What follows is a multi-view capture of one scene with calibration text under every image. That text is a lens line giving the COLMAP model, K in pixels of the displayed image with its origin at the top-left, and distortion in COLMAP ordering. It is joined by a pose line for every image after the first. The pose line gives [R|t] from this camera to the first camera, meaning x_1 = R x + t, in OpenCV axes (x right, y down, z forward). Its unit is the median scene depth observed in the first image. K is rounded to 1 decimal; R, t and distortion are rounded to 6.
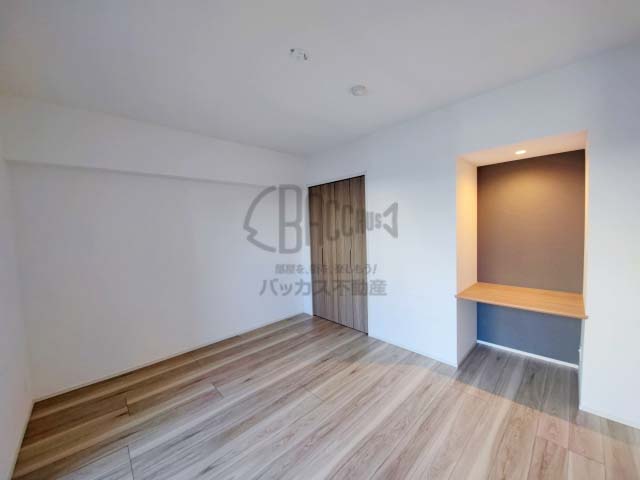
lens RADIAL K [[256.6, 0, 320.0], [0, 256.6, 240.0], [0, 0, 1]] dist [-0.002852, -0.000373]
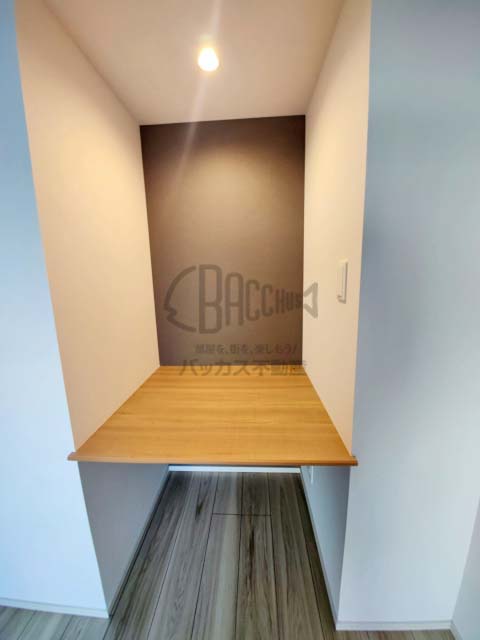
lens RADIAL K [[256.6, 0, 240.0], [0, 256.6, 320.0], [0, 0, 1]] dist [-0.002852, -0.000373]
pose [[0.747111, -0.121869, 0.653431, 0.494844], [0.046806, 0.990254, 0.131172, 0.010446], [-0.663049, -0.067415, 0.745534, 0.618249]]
